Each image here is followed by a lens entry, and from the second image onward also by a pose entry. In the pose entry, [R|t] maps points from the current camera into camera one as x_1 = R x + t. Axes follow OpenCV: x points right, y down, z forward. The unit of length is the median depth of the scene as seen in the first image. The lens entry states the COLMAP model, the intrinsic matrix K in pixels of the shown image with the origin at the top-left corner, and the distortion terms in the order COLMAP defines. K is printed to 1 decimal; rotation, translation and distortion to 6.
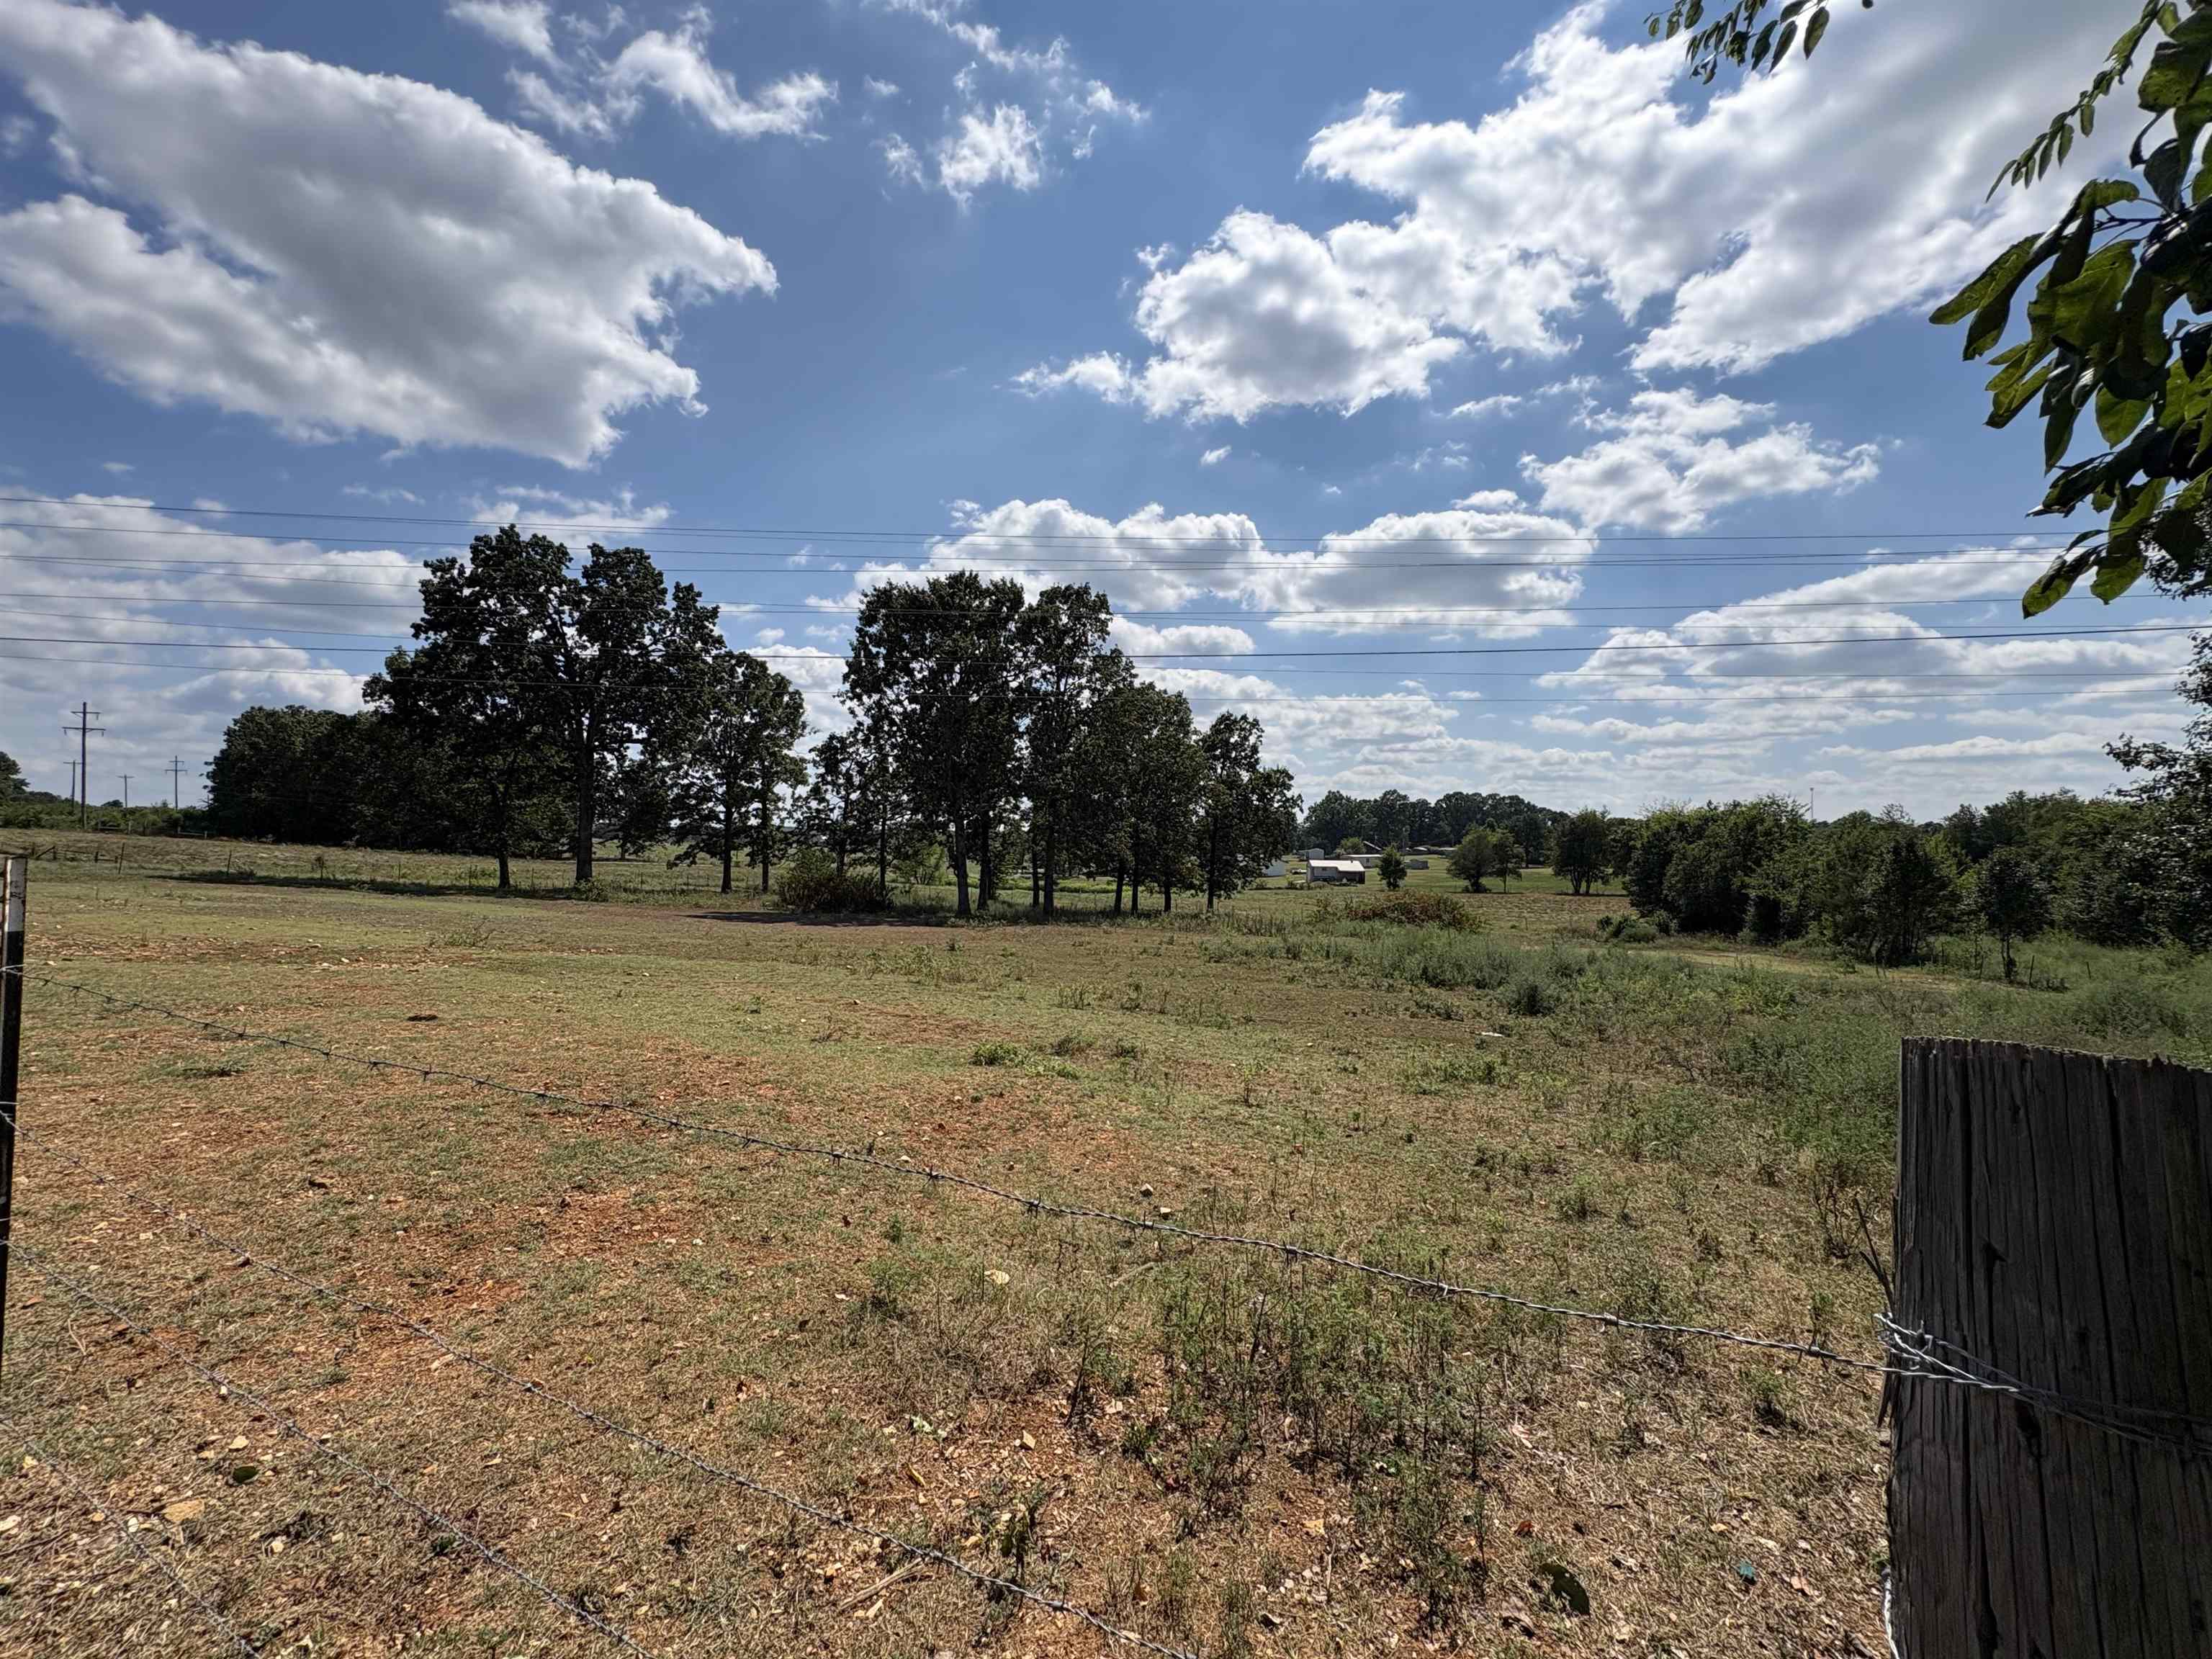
lens RADIAL K [[882.8, 0, 1117.1], [0, 882.8, 808.5], [0, 0, 1]] dist [0.001870, -0.000294]
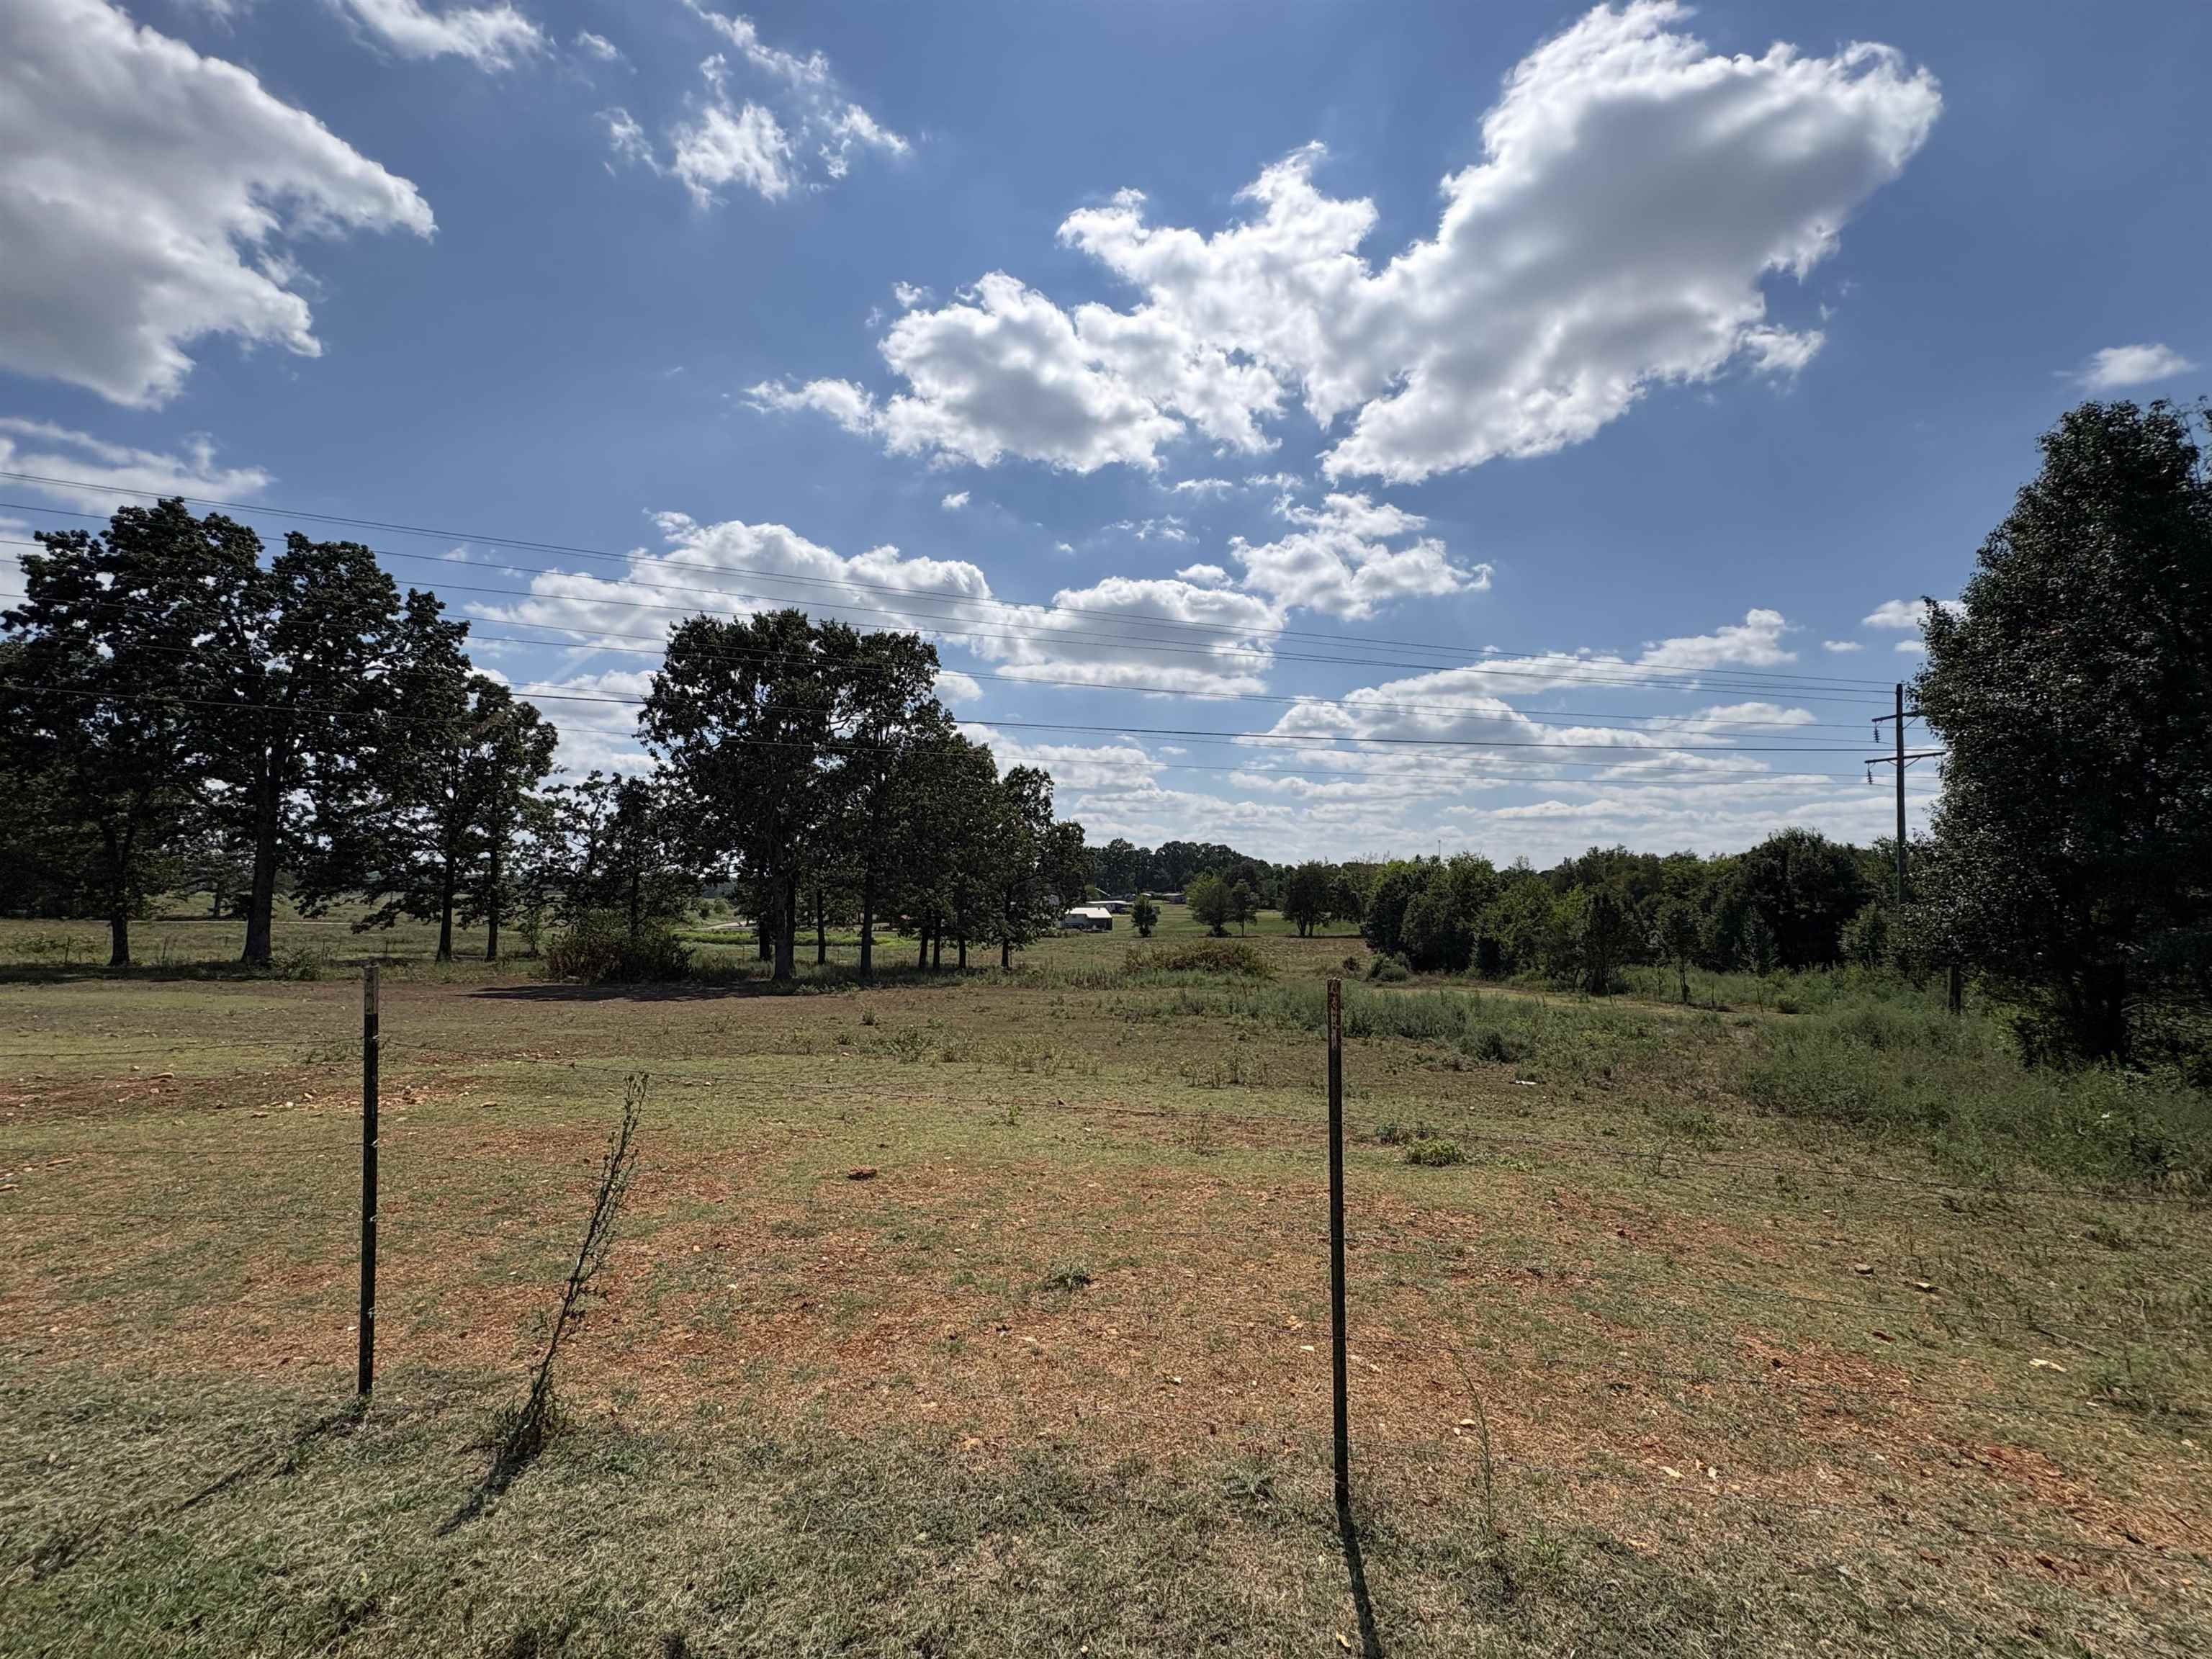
lens RADIAL K [[882.8, 0, 1116.0], [0, 882.8, 839.3], [0, 0, 1]] dist [0.001870, -0.000294]
pose [[0.950567, 0.012458, 0.310269, -0.040278], [-0.007447, 0.999822, -0.017331, -0.003700], [-0.310430, 0.014164, 0.950491, 0.002688]]
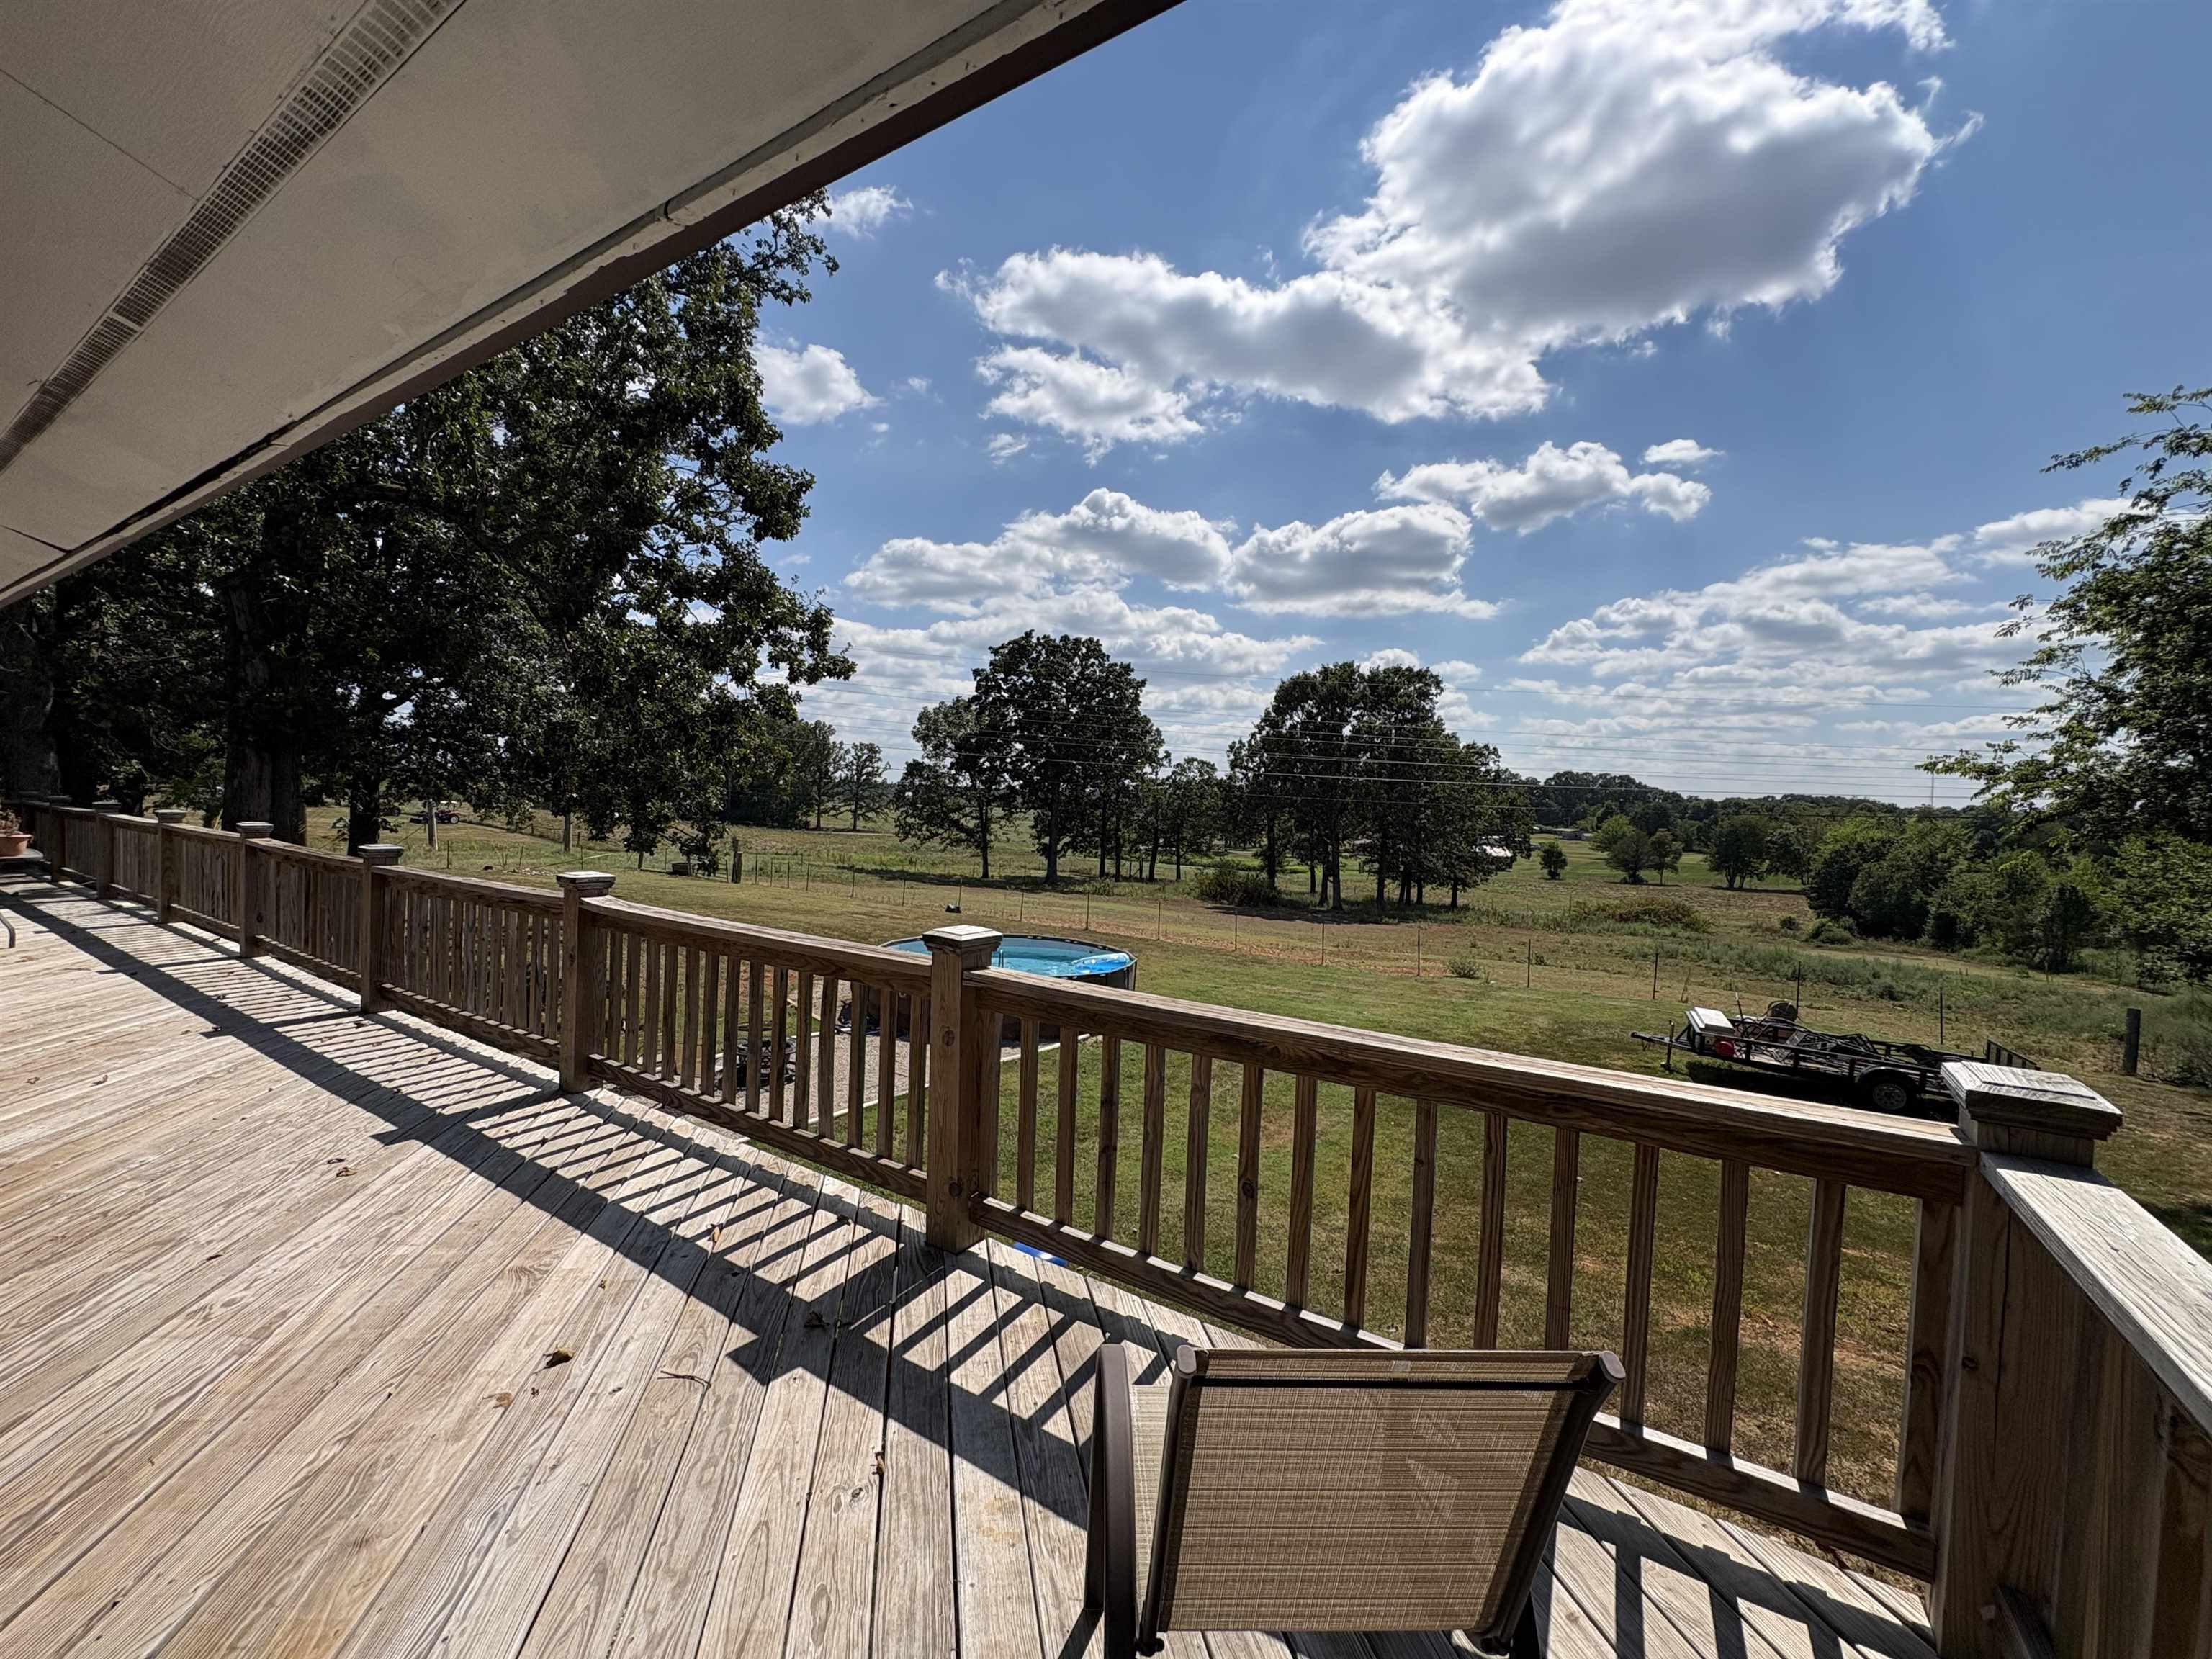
lens RADIAL K [[882.8, 0, 1113.4], [0, 882.8, 829.2], [0, 0, 1]] dist [0.001870, -0.000294]
pose [[0.996566, 0.025558, -0.078765, -0.128093], [-0.020107, 0.997398, 0.069234, -0.029202], [0.080330, -0.067413, 0.994486, -0.128207]]
